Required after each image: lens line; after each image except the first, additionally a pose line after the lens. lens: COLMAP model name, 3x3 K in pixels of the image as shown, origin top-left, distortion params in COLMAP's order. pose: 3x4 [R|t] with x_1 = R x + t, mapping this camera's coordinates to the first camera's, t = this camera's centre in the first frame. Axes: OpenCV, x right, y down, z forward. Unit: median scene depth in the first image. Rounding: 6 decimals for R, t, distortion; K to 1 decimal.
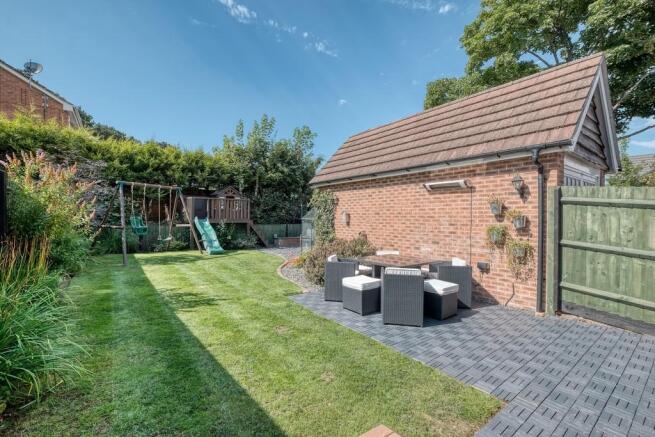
lens RADIAL K [[286.9, 0, 320.5], [0, 286.9, 219.8], [0, 0, 1]] dist [-0.002310, 0.001380]
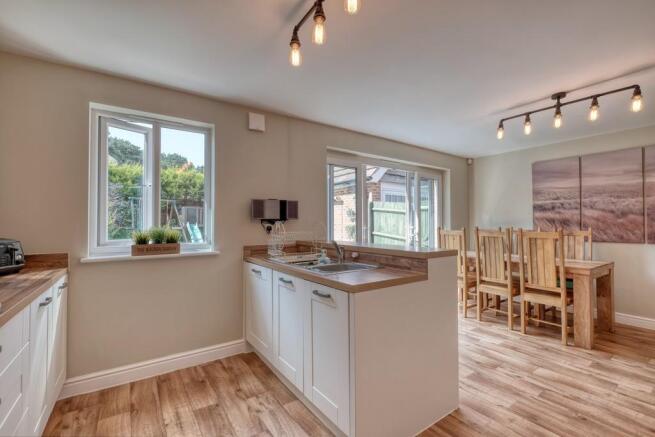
lens RADIAL K [[286.9, 0, 321.8], [0, 286.9, 218.5], [0, 0, 1]] dist [-0.002310, 0.001380]
pose [[0.999538, -0.005714, -0.029868, 0.238655], [0.004820, 0.999541, -0.029912, 0.016738], [0.030025, 0.029755, 0.999106, -0.325533]]
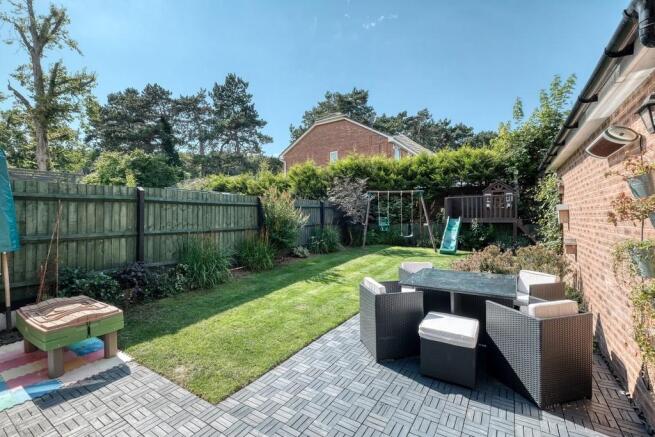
lens RADIAL K [[286.9, 0, 317.9], [0, 286.9, 211.7], [0, 0, 1]] dist [-0.002310, 0.001380]
pose [[0.336630, -0.023974, -0.941332, 0.396755], [0.003725, 0.999702, -0.024129, -0.003551], [0.941630, 0.004616, 0.336619, 0.227118]]
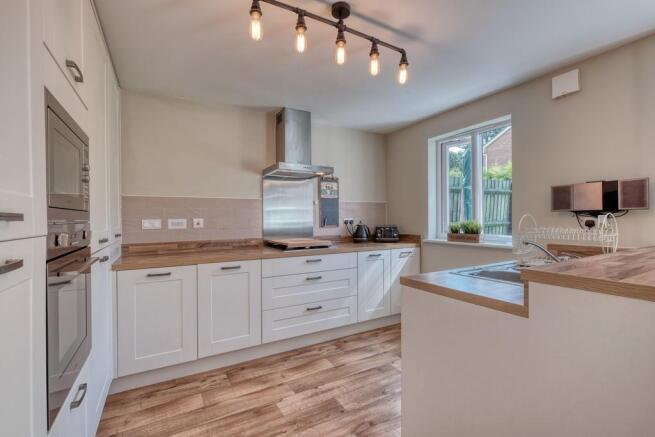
lens RADIAL K [[286.9, 0, 319.0], [0, 286.9, 219.7], [0, 0, 1]] dist [-0.002310, 0.001380]
pose [[-0.117406, 0.002381, -0.993081, 0.402983], [-0.005064, 0.999983, 0.002996, 0.015505], [0.993071, 0.005380, -0.117392, -0.206958]]
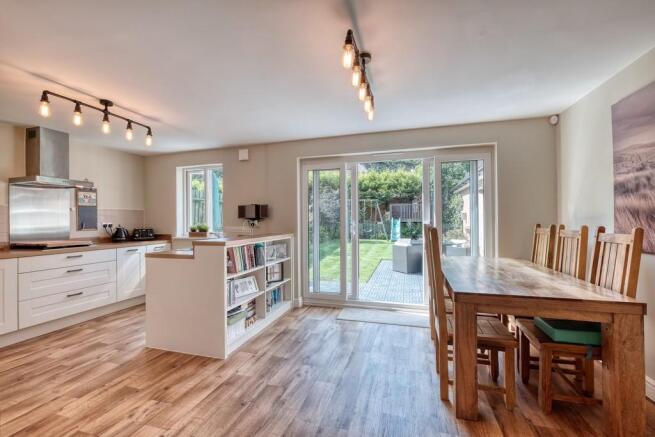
lens RADIAL K [[286.9, 0, 320.6], [0, 286.9, 218.4], [0, 0, 1]] dist [-0.002310, 0.001380]
pose [[0.596689, -0.013633, -0.802357, 0.581166], [0.002552, 0.999883, -0.015092, 0.015603], [0.802468, 0.006957, 0.596654, -0.212339]]
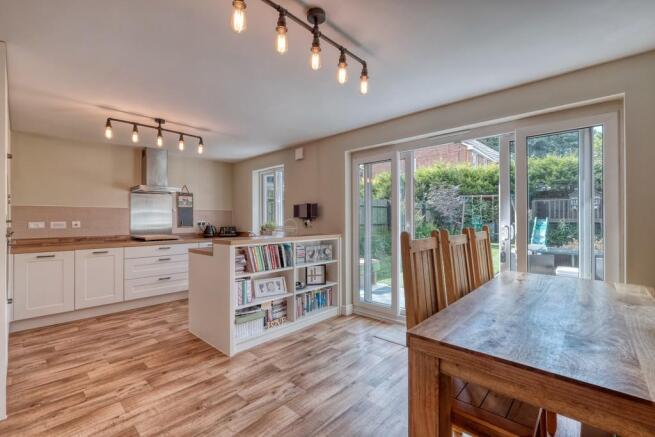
lens RADIAL K [[286.9, 0, 320.0], [0, 286.9, 218.6], [0, 0, 1]] dist [-0.002310, 0.001380]
pose [[0.184511, -0.009659, -0.982783, 0.594498], [-0.005073, 0.999929, -0.010780, 0.014637], [0.982817, 0.006975, 0.184449, -0.096262]]
